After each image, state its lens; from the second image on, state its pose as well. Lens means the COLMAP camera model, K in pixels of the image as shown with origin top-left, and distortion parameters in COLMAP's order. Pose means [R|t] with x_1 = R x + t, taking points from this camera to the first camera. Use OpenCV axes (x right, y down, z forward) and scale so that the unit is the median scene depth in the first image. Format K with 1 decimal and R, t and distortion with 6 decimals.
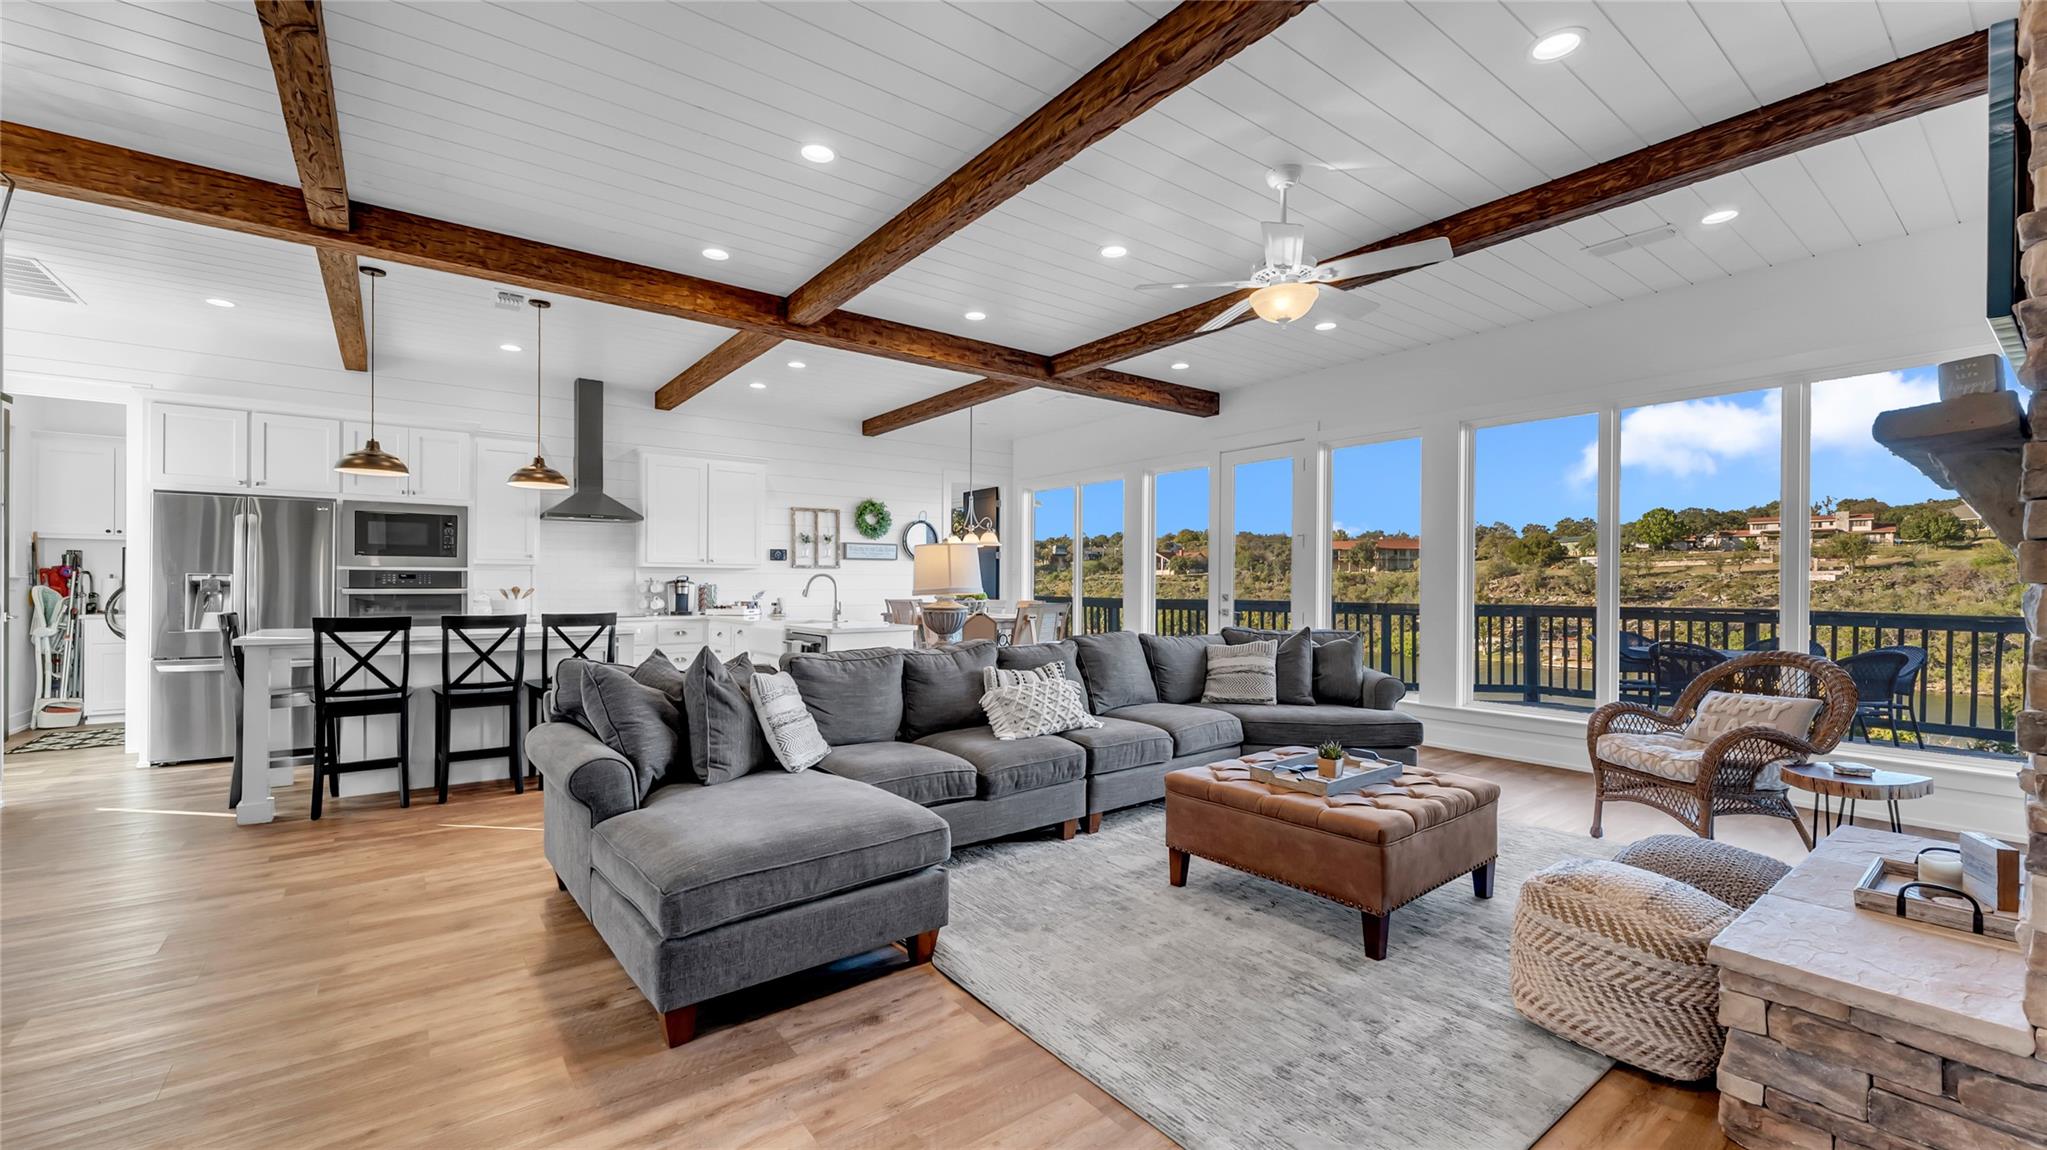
lens RADIAL K [[819.2, 0, 1022.7], [0, 819.2, 583.0], [0, 0, 1]] dist [0.002154, -0.000193]
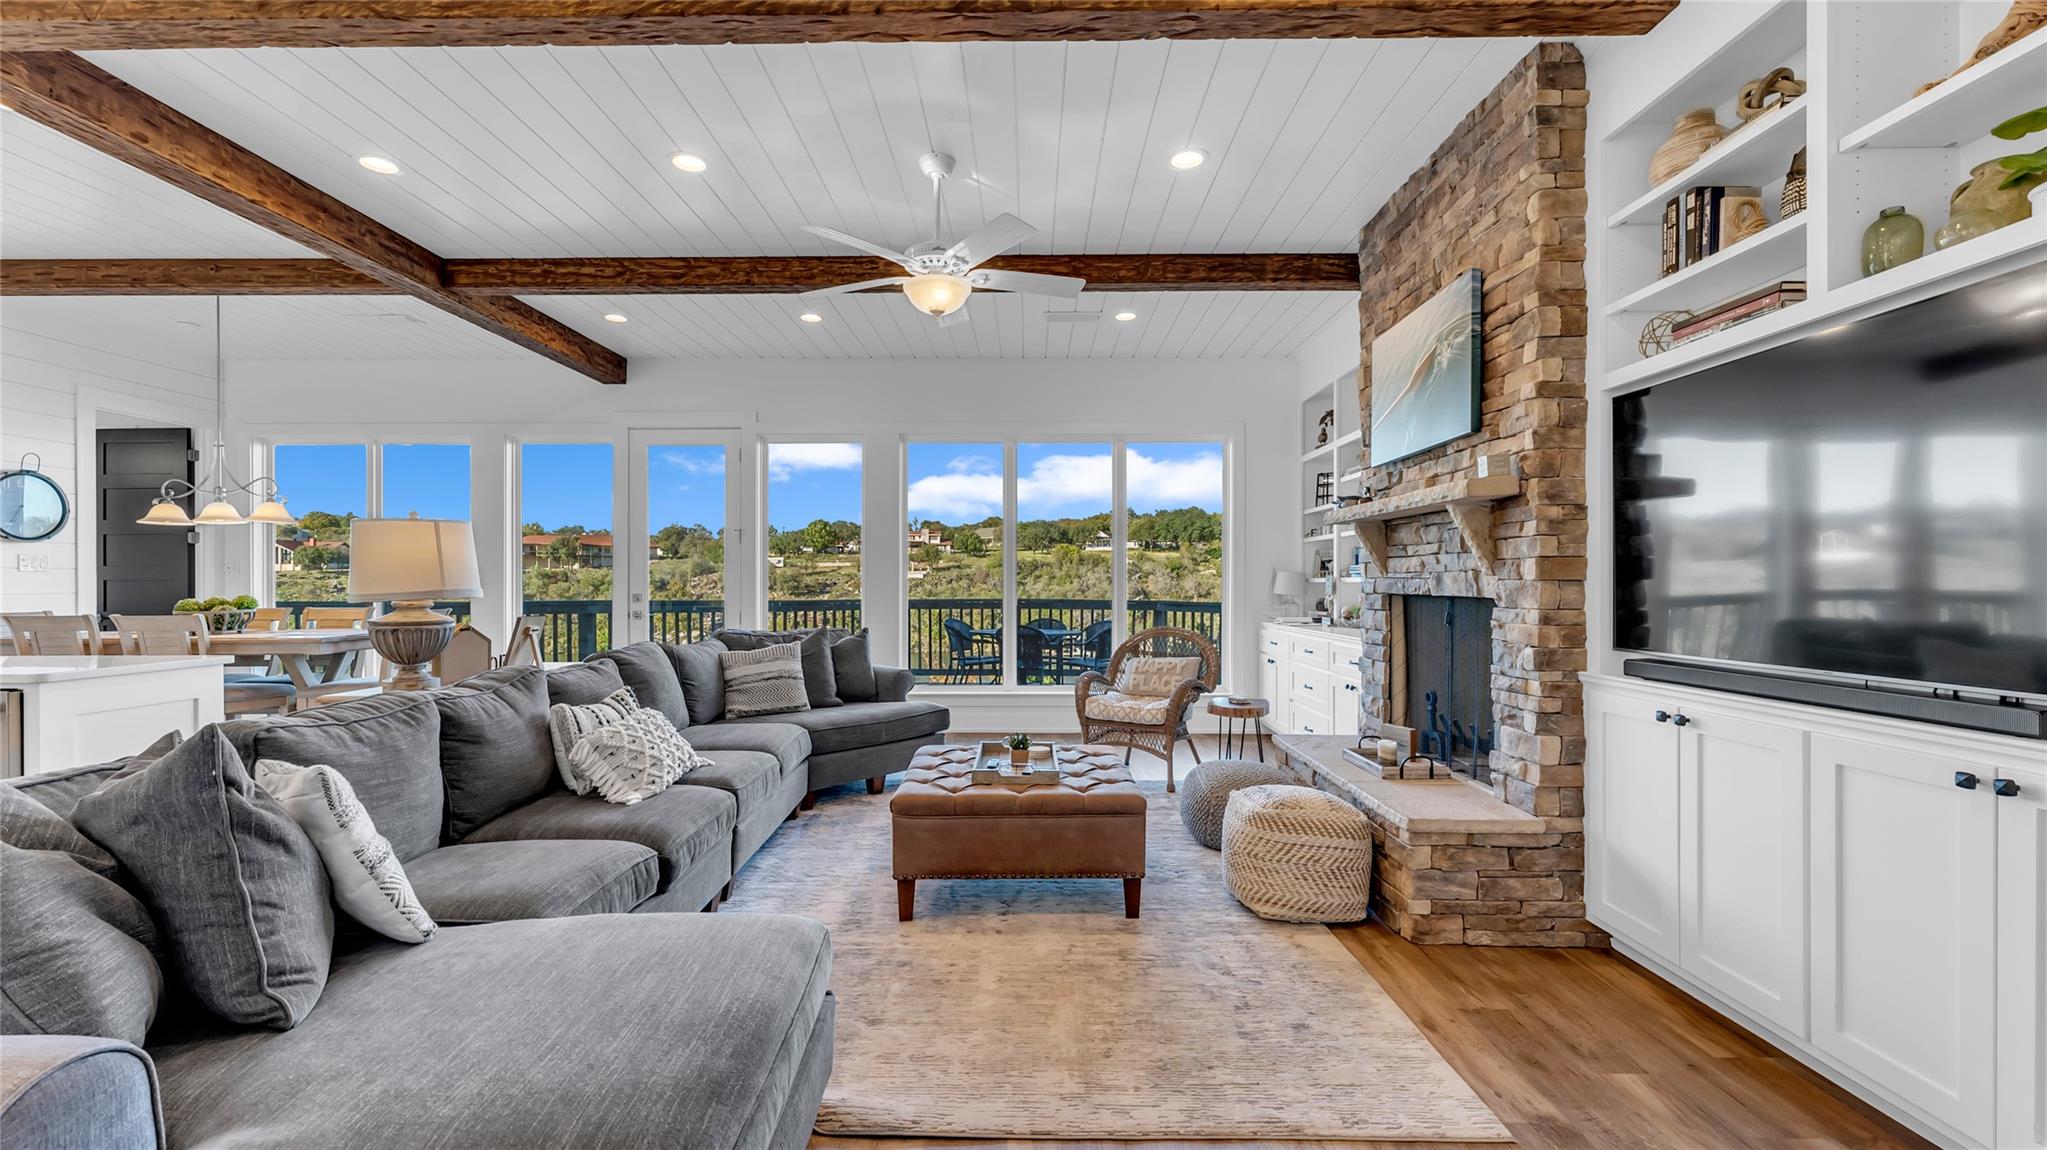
lens RADIAL K [[819.2, 0, 1022.7], [0, 819.2, 583.0], [0, 0, 1]] dist [0.002154, -0.000193]
pose [[0.613145, -0.004646, 0.789957, -0.235103], [0.002140, 0.999989, 0.004220, -0.000592], [-0.789968, -0.000897, 0.613148, 0.190143]]
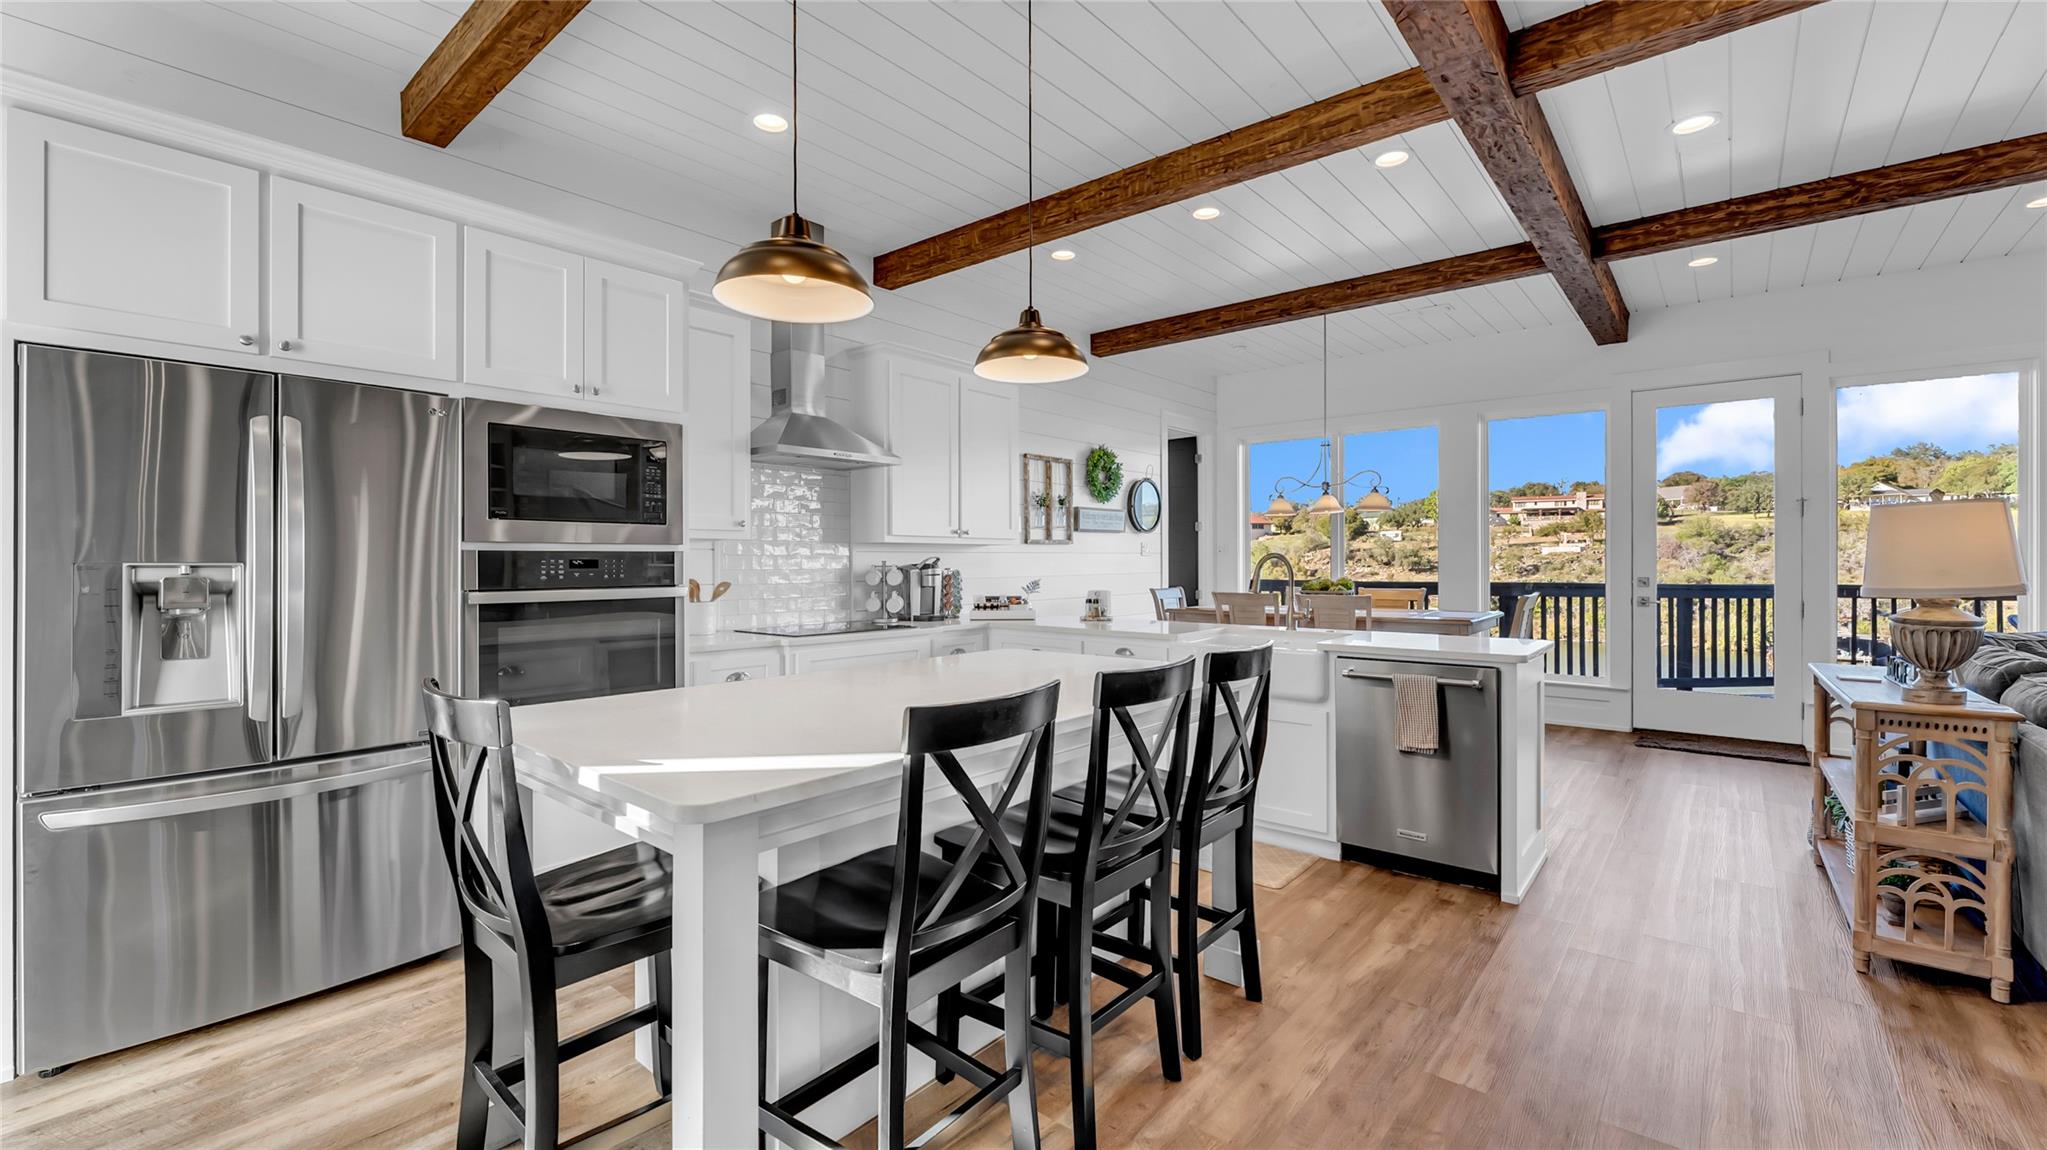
lens RADIAL K [[841.5, 0, 1030.0], [0, 841.5, 561.8], [0, 0, 1]] dist [-0.003376, -0.000413]
pose [[0.974990, -0.006706, 0.222148, -0.611038], [0.005506, 0.999967, 0.006019, -0.010987], [-0.222181, -0.004645, 0.974994, 0.462291]]
